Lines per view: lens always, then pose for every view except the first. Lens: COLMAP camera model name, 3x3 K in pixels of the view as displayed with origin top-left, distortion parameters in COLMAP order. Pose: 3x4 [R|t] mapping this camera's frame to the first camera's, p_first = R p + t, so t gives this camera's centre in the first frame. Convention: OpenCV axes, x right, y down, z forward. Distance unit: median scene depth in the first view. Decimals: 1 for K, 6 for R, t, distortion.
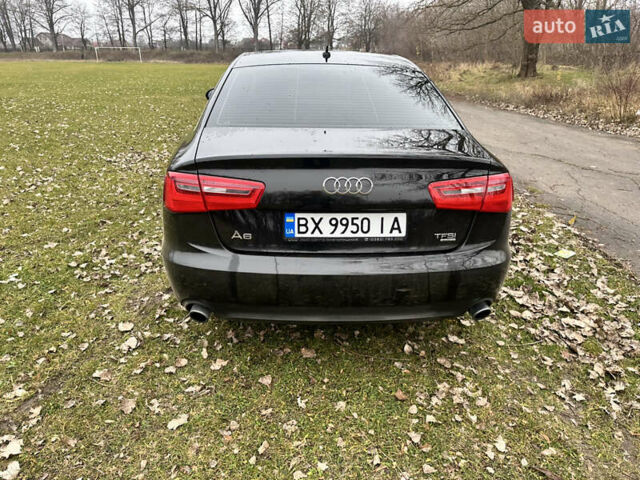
lens RADIAL K [[451.2, 0, 320.0], [0, 451.2, 240.0], [0, 0, 1]] dist [0.090482, -0.094136]
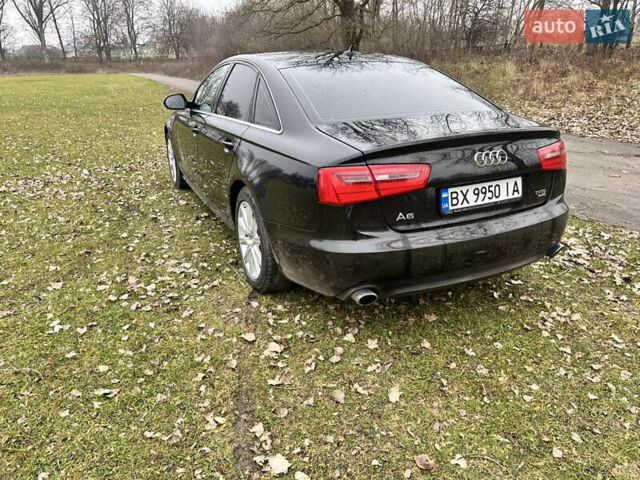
lens RADIAL K [[451.2, 0, 320.0], [0, 451.2, 240.0], [0, 0, 1]] dist [0.090482, -0.094136]
pose [[0.917359, -0.169384, 0.360224, -0.779912], [0.173063, 0.984659, 0.022277, -0.013275], [-0.358471, 0.041905, 0.932600, 0.050853]]
